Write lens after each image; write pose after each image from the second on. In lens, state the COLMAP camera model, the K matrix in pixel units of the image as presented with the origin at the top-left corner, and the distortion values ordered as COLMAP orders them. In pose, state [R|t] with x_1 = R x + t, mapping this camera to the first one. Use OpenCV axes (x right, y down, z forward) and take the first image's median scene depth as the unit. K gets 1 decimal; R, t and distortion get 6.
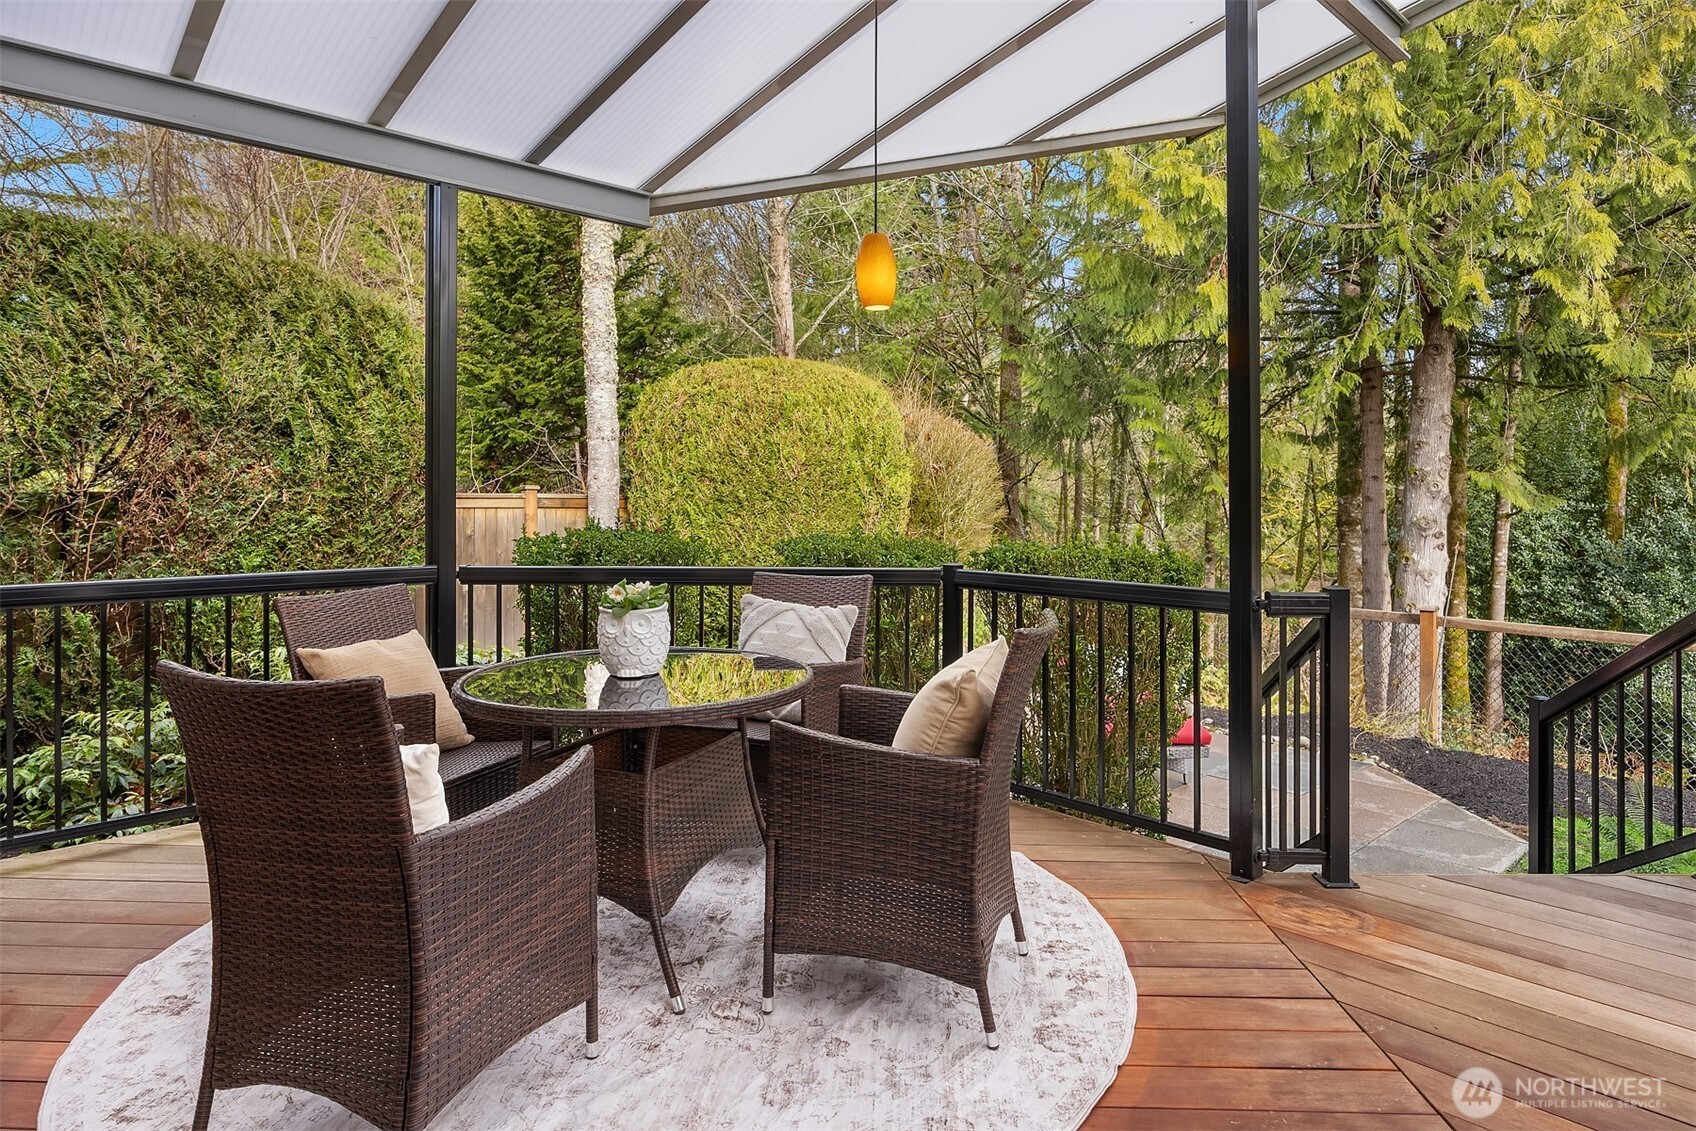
lens RADIAL K [[981.2, 0, 874.4], [0, 981.2, 504.1], [0, 0, 1]] dist [-0.001306, -0.000833]
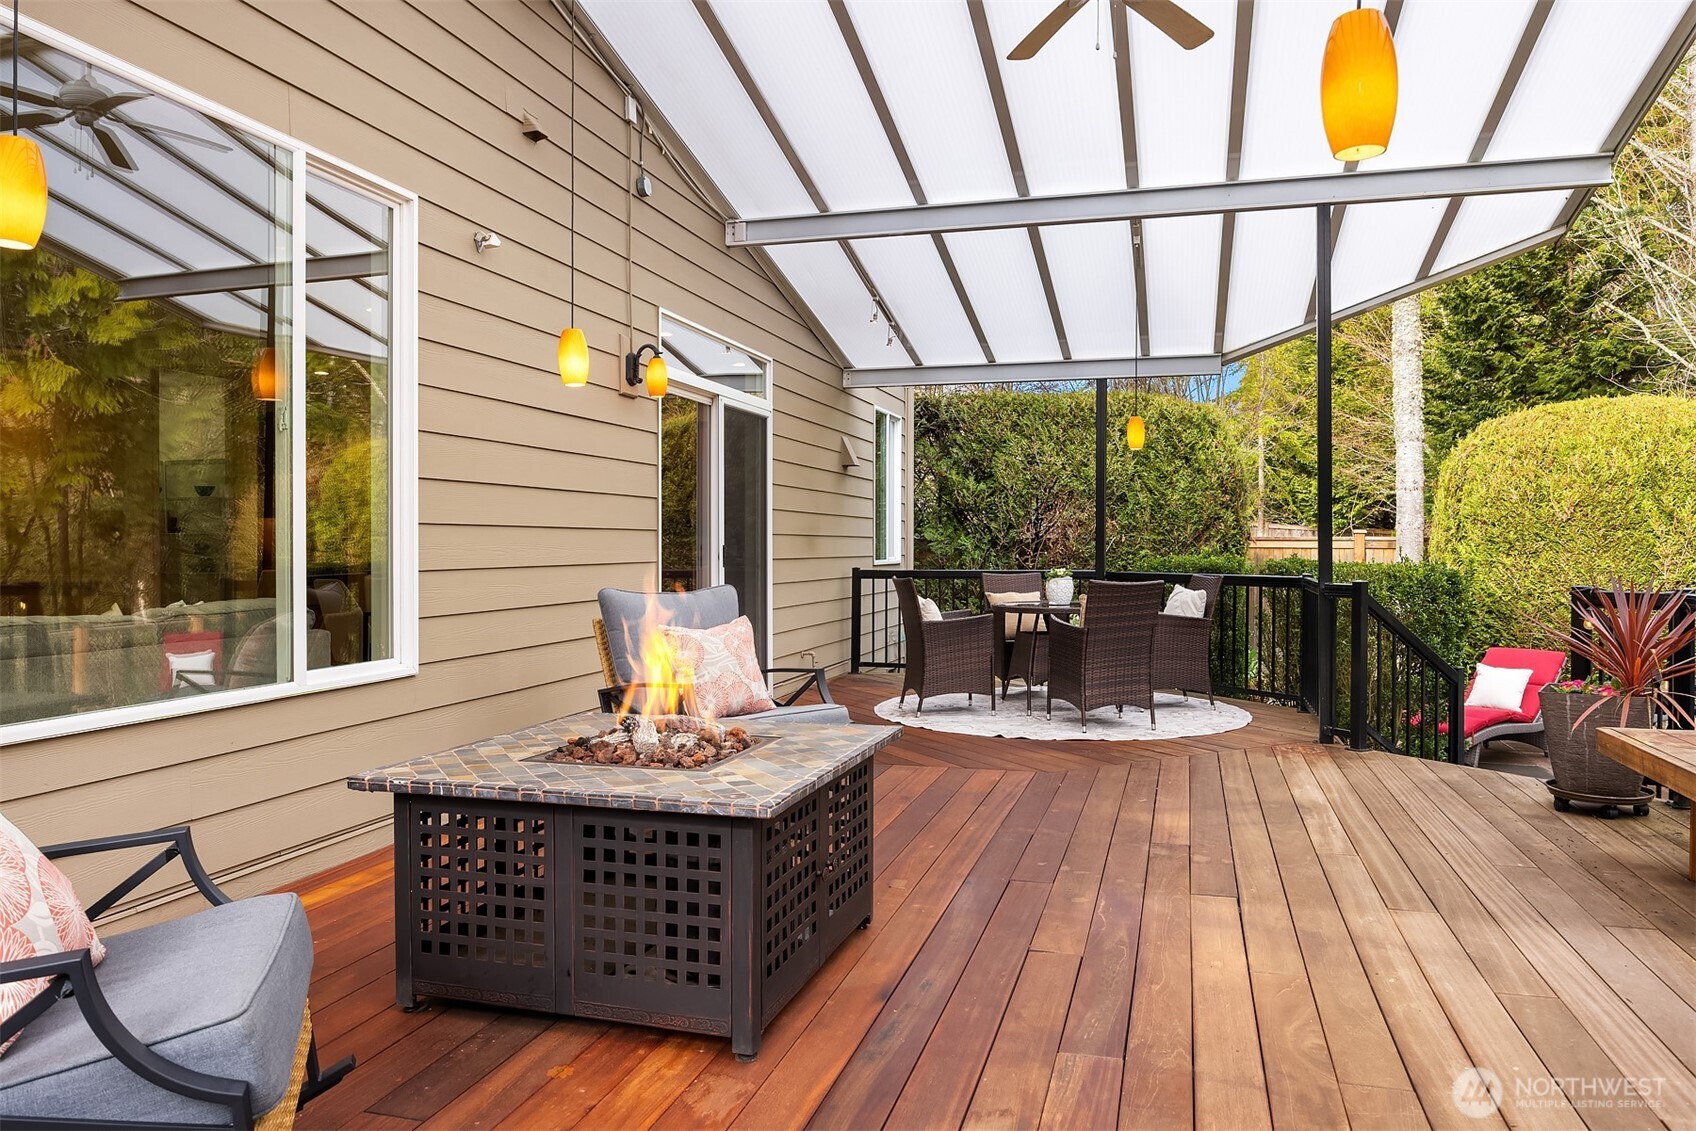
lens RADIAL K [[1153.3, 0, 845.9], [0, 1153.3, 568.1], [0, 0, 1]] dist [0.002150, -0.000751]
pose [[0.502565, 0.014309, -0.864421, 0.603231], [-0.005741, 0.999896, 0.013213, 0.013706], [0.864520, -0.001678, 0.502595, -0.282893]]
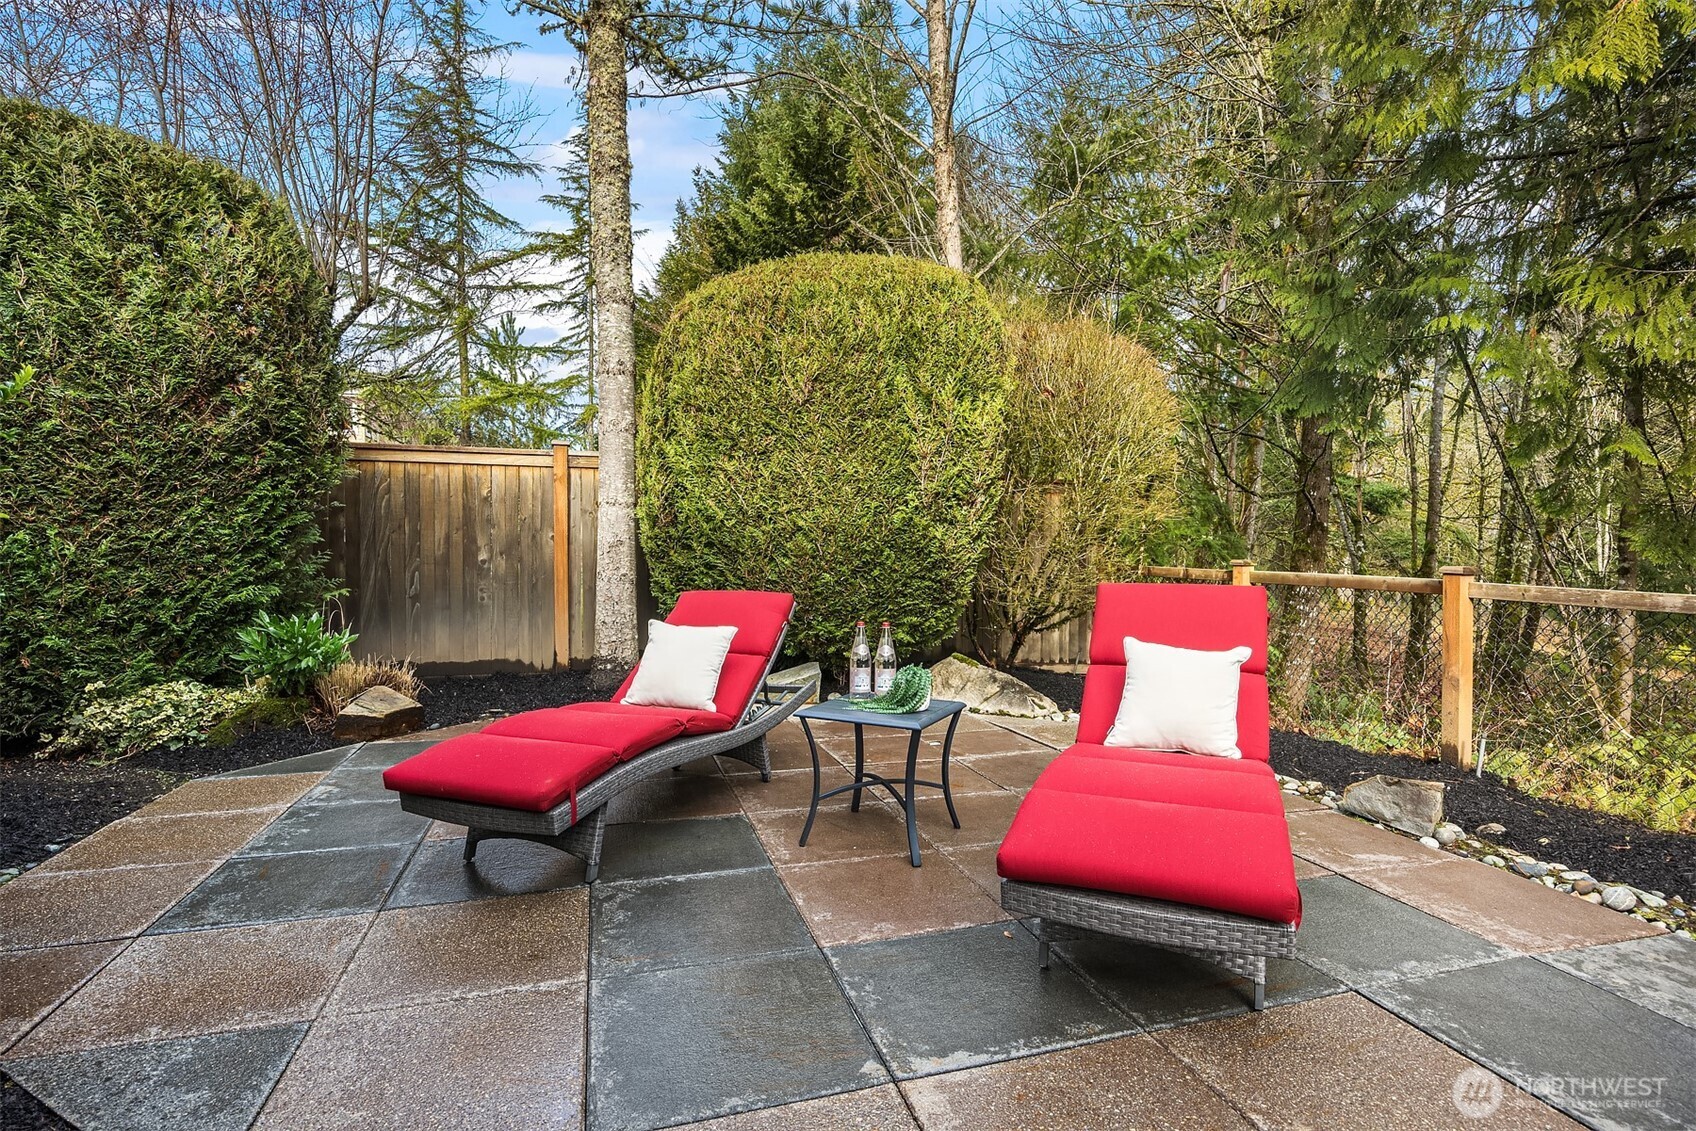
lens RADIAL K [[869.6, 0, 886.1], [0, 869.6, 567.7], [0, 0, 1]] dist [-0.005100, -0.000308]
pose [[0.908217, 0.009194, -0.418400, 0.236870], [-0.003531, 0.999891, 0.014308, 0.084827], [0.418486, -0.011517, 0.908150, 0.465367]]
